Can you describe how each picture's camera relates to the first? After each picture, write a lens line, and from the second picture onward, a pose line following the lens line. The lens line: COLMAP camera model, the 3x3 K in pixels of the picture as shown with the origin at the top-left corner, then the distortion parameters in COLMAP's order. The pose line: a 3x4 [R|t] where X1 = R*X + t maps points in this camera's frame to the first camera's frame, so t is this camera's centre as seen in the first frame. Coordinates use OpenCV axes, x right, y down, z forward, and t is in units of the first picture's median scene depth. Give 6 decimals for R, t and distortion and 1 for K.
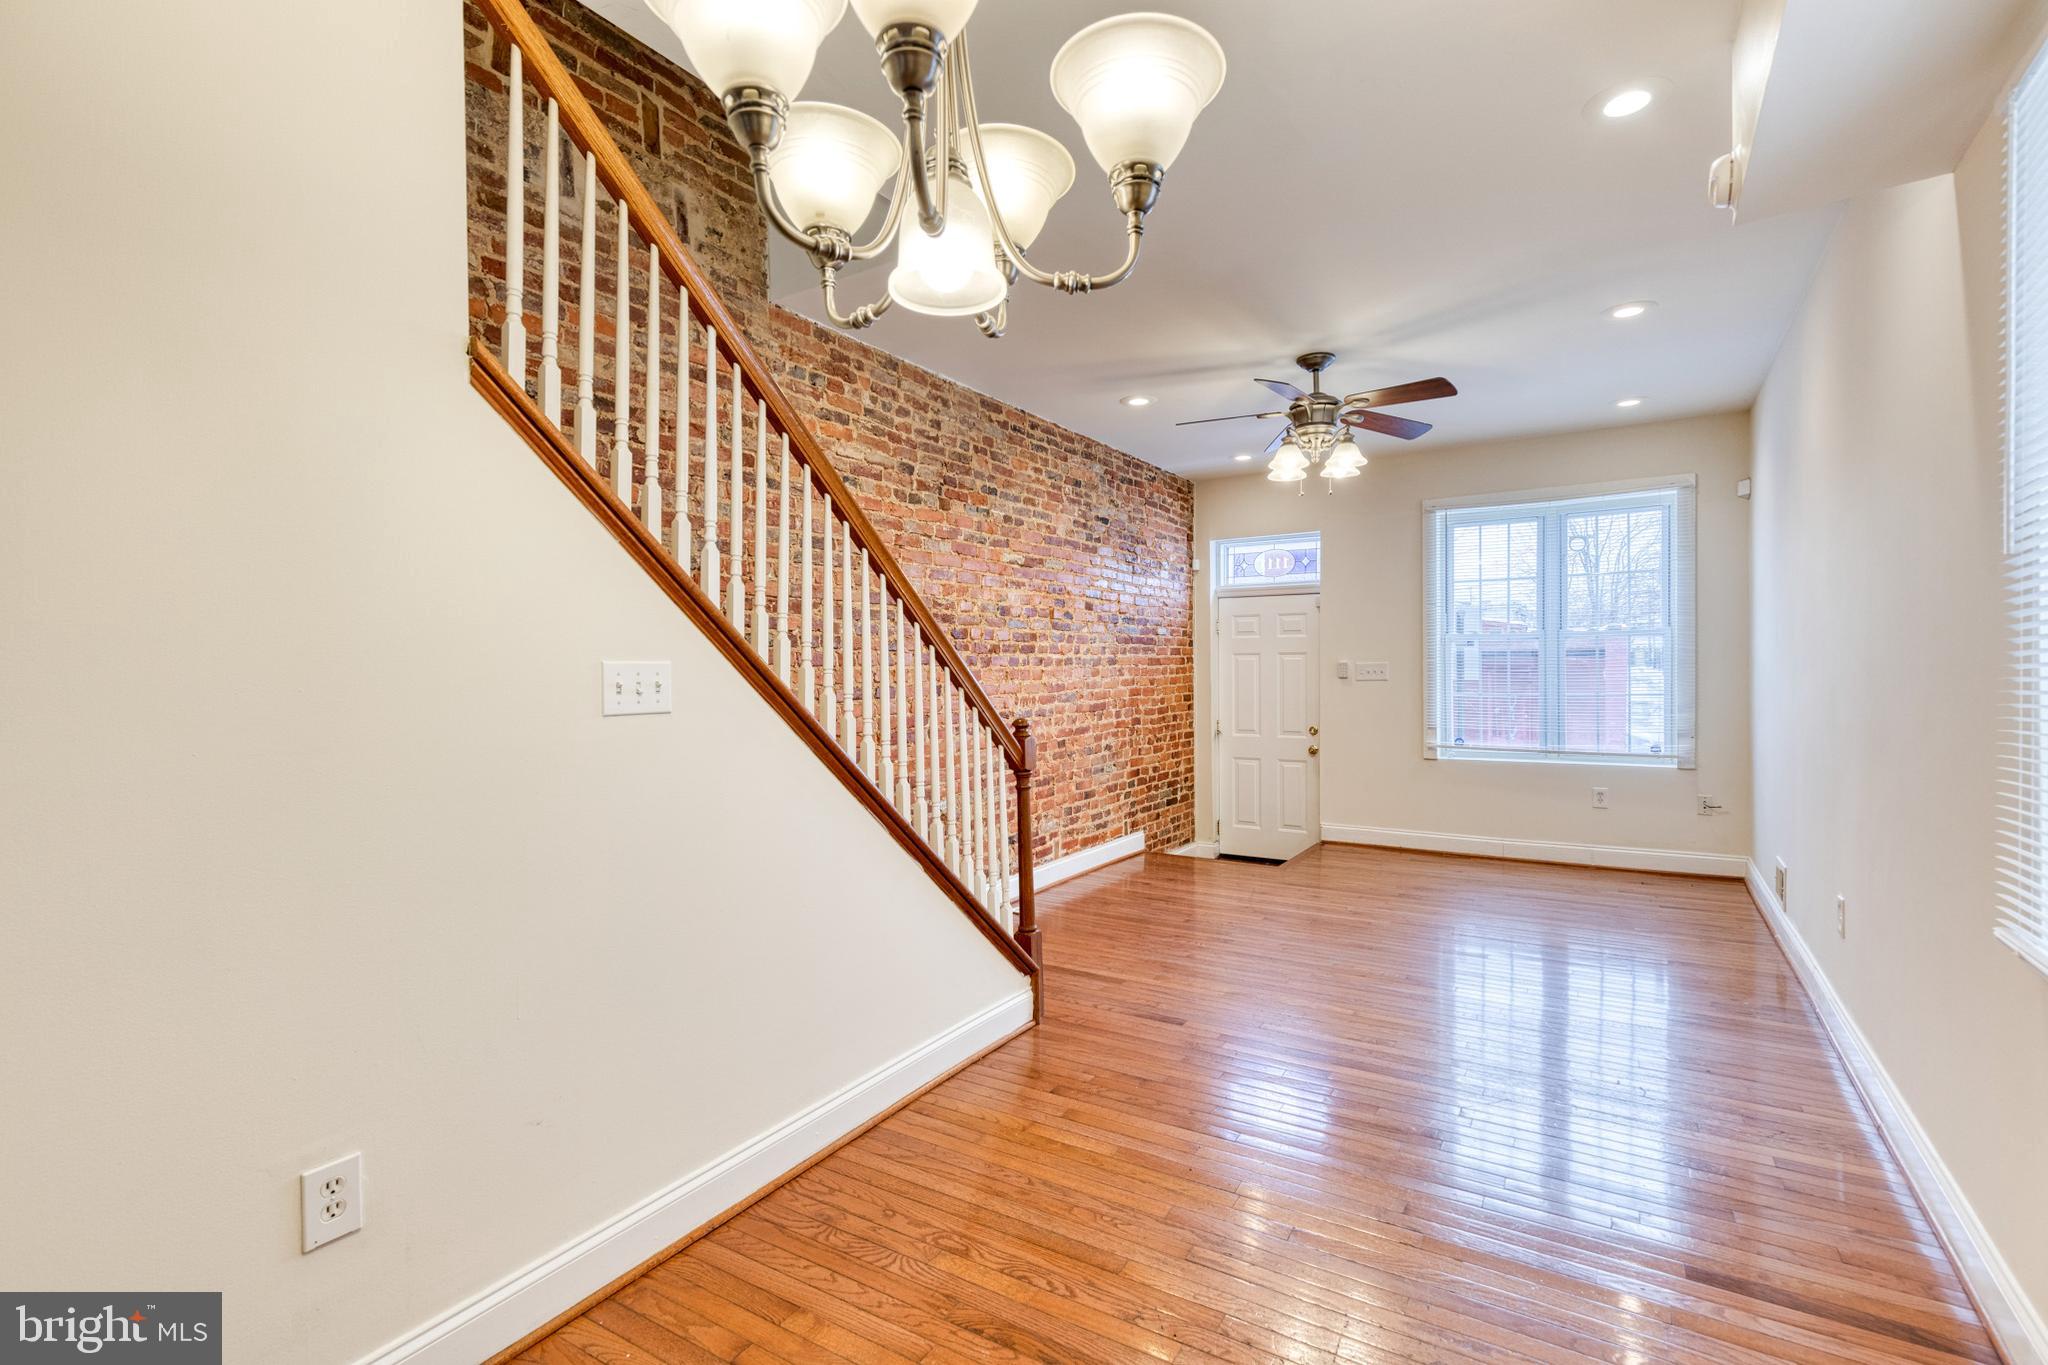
lens RADIAL K [[929.6, 0, 1028.4], [0, 929.6, 687.3], [0, 0, 1]] dist [-0.000882, -0.001309]
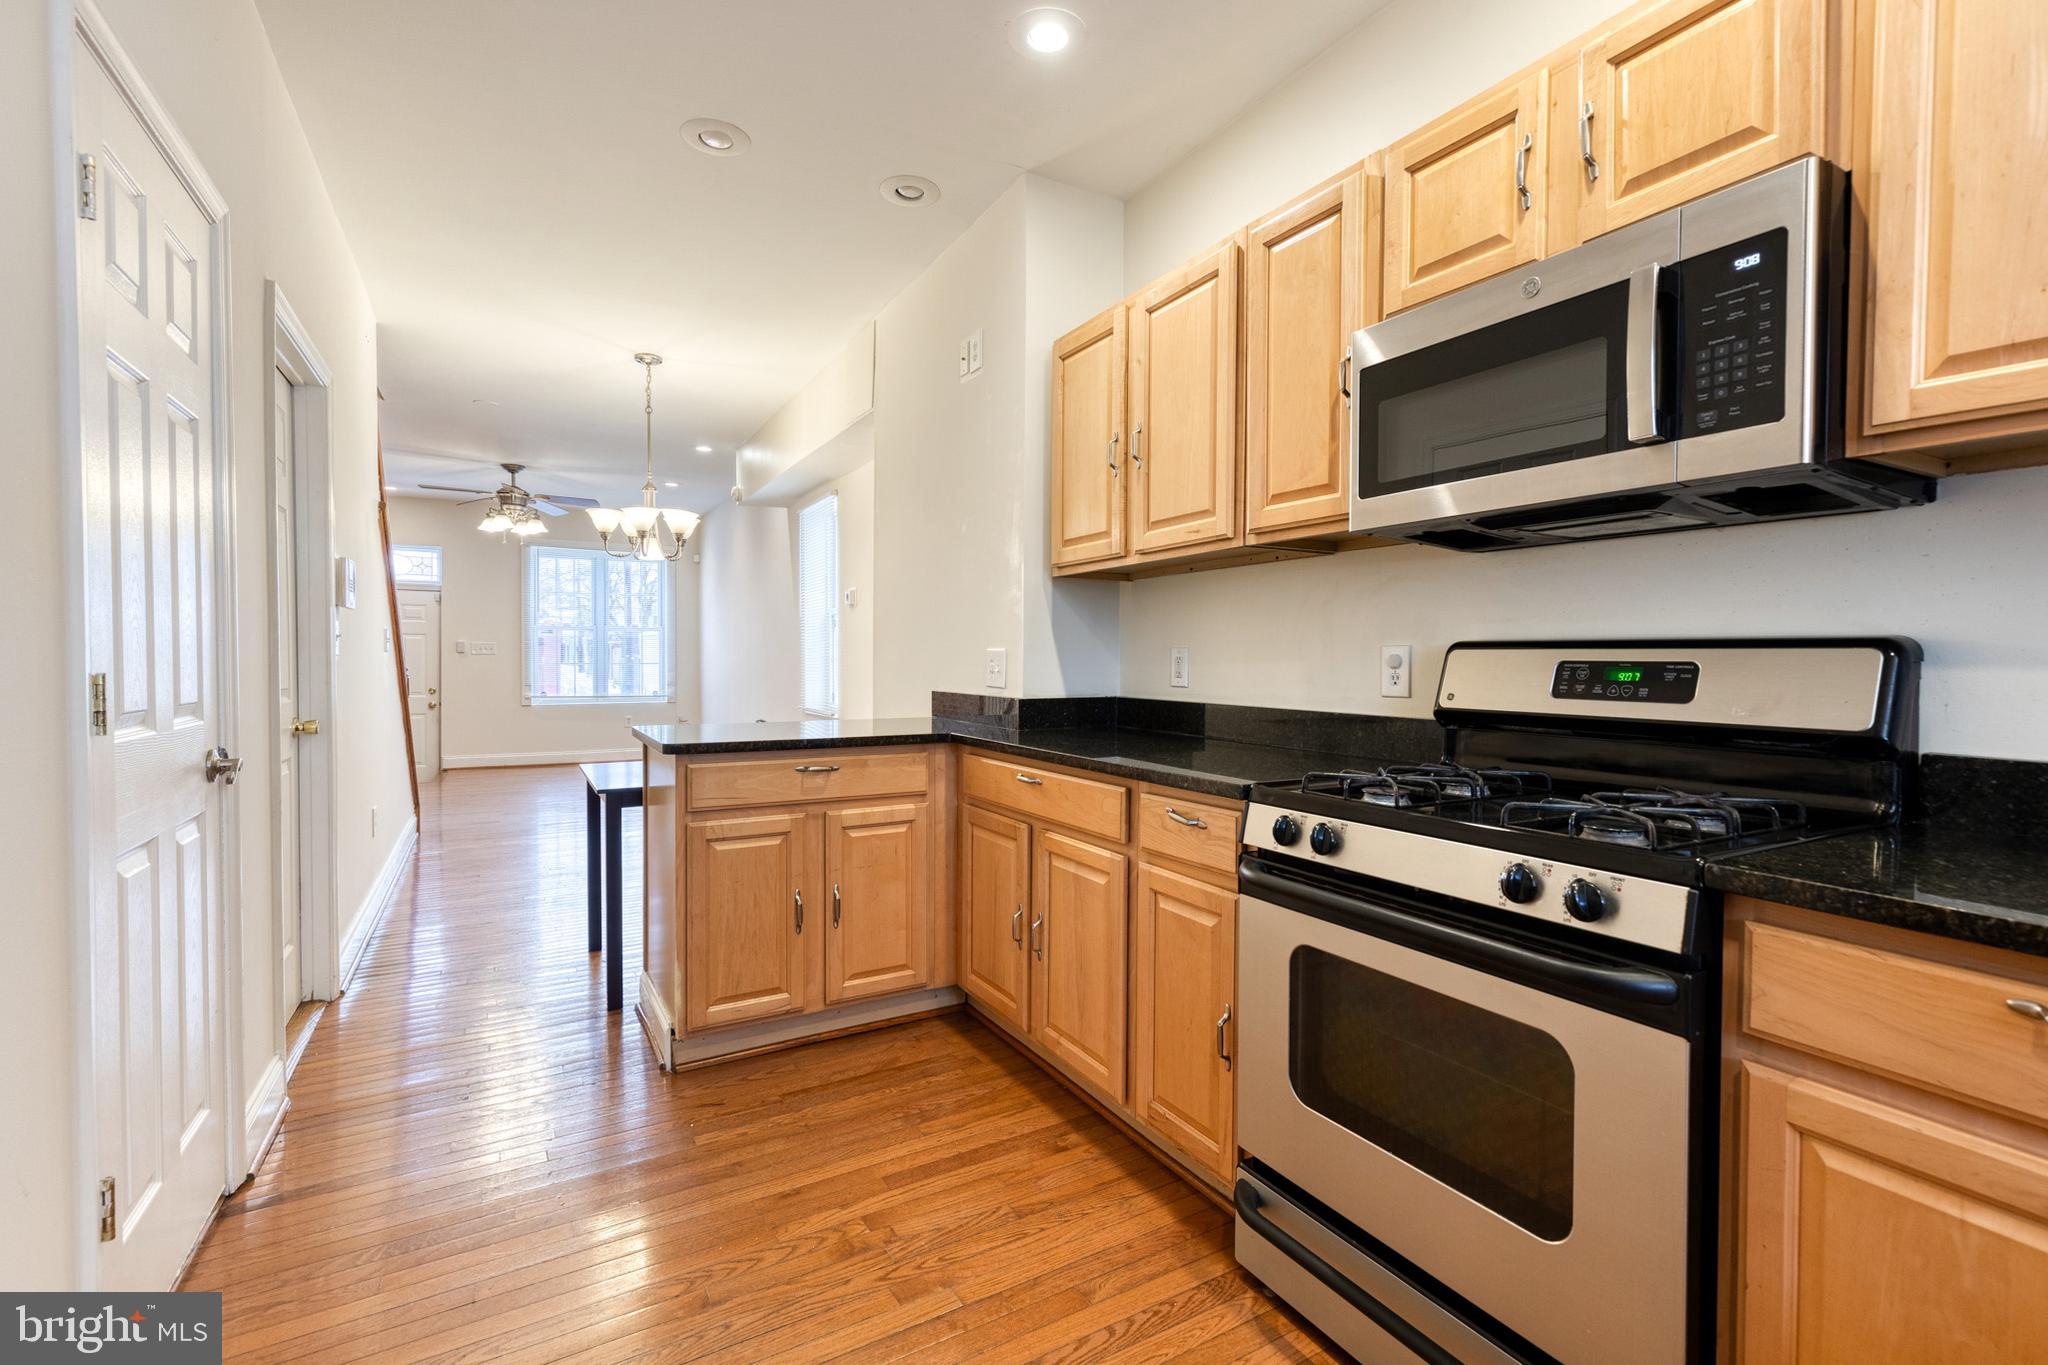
lens RADIAL K [[936.2, 0, 1057.5], [0, 936.2, 676.8], [0, 0, 1]] dist [0.002518, 0.000781]
pose [[0.450770, -0.008373, 0.892601, -0.631966], [0.011291, 0.999929, 0.003678, 0.038217], [-0.892569, 0.008420, 0.450833, -0.555246]]
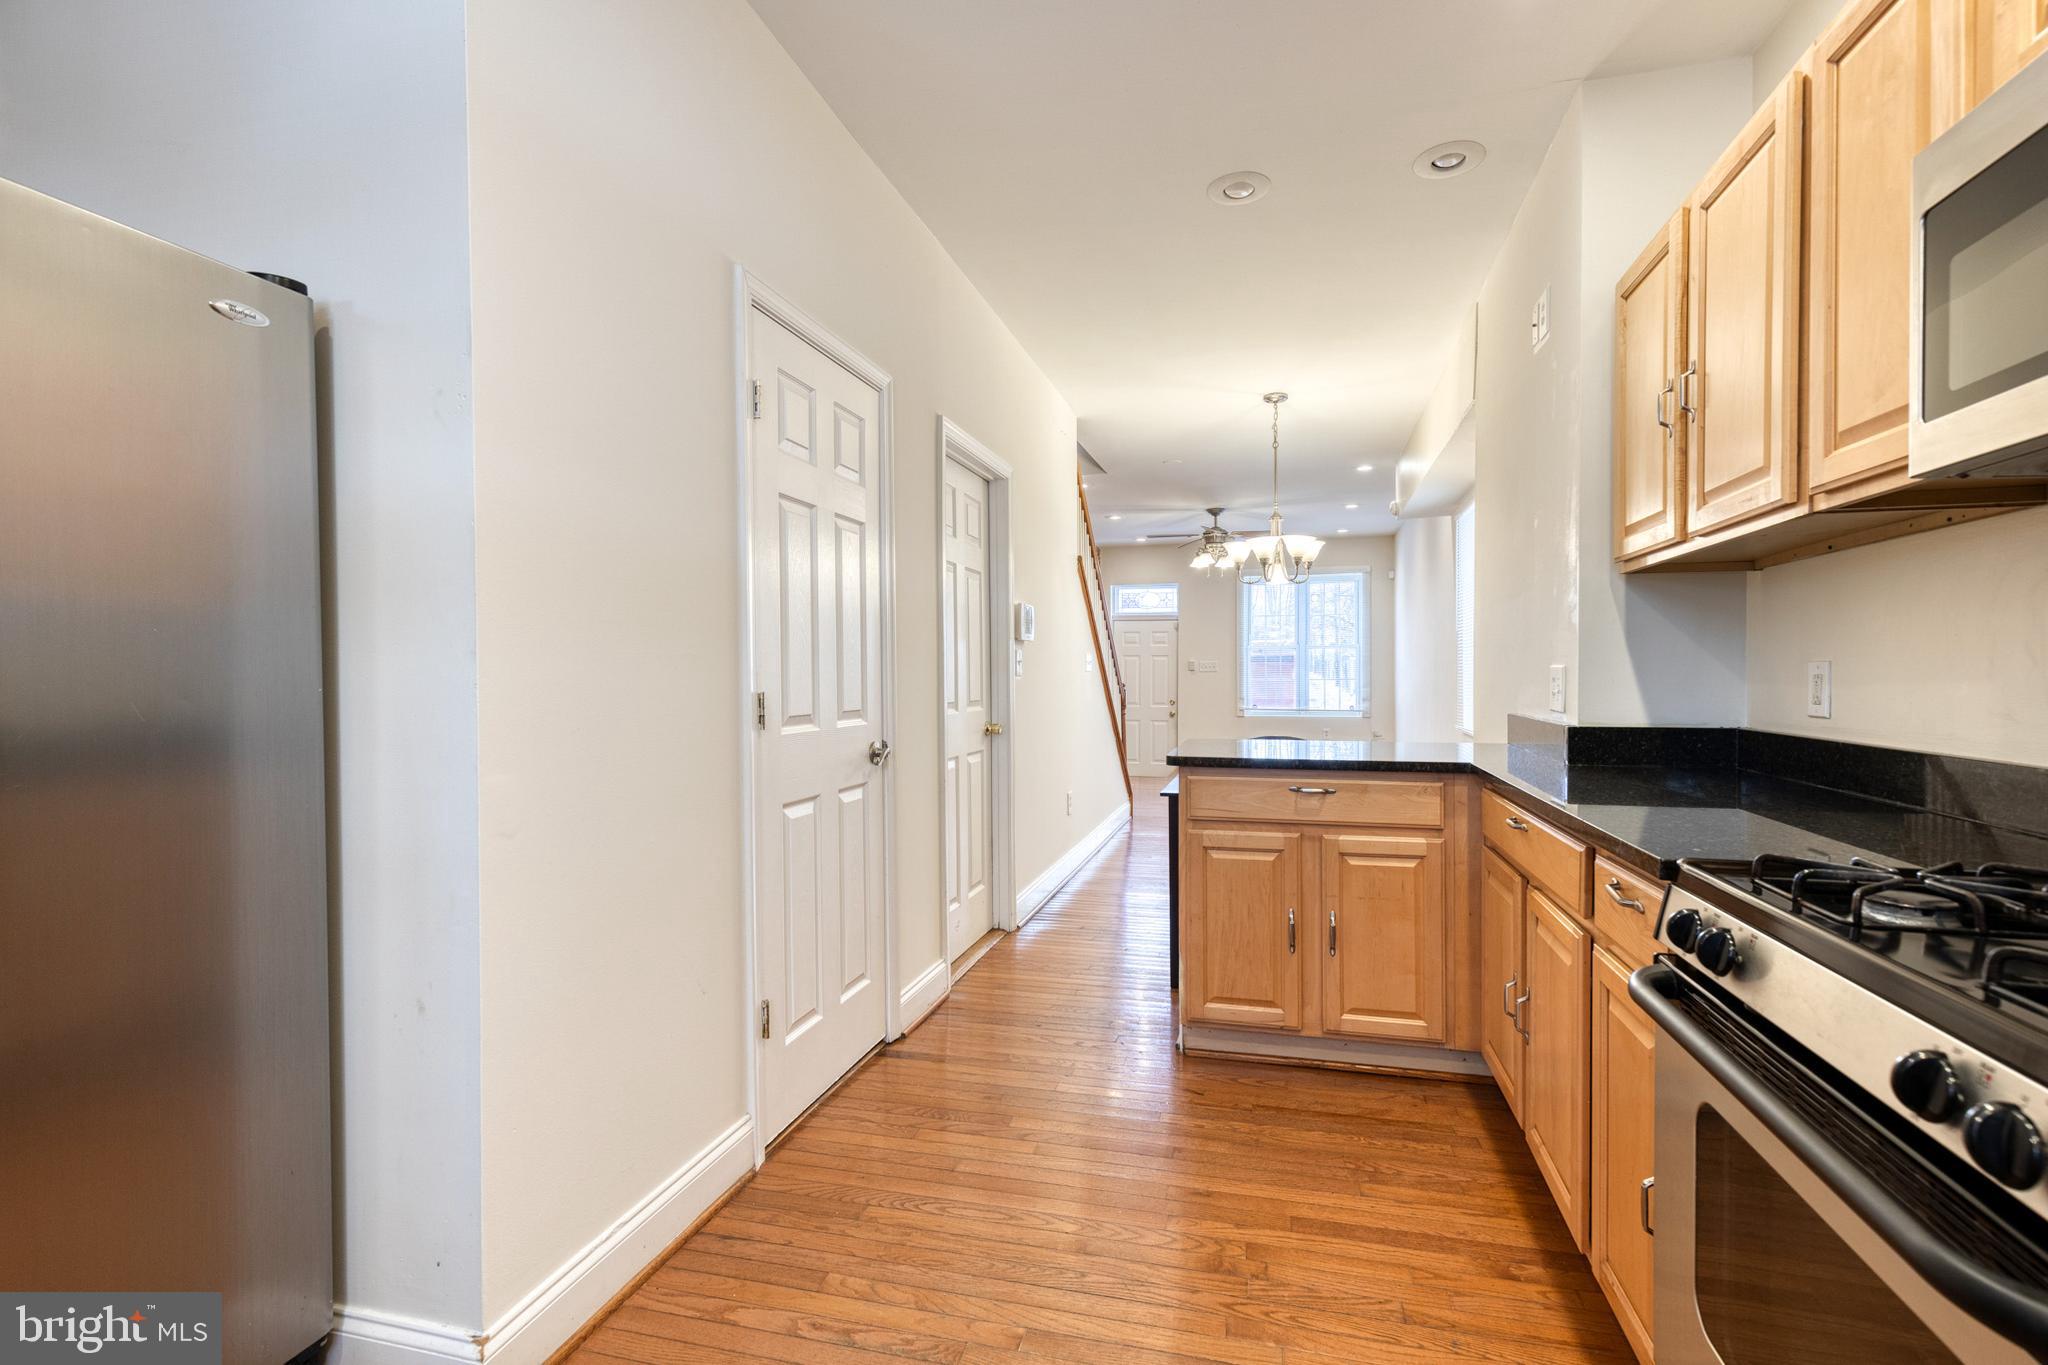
lens RADIAL K [[929.6, 0, 1028.4], [0, 929.6, 687.3], [0, 0, 1]] dist [-0.000882, -0.001309]
pose [[0.955837, -0.000500, 0.293898, -0.530377], [0.002454, 0.999977, -0.006277, 0.036165], [-0.293888, 0.006721, 0.955816, -0.640053]]
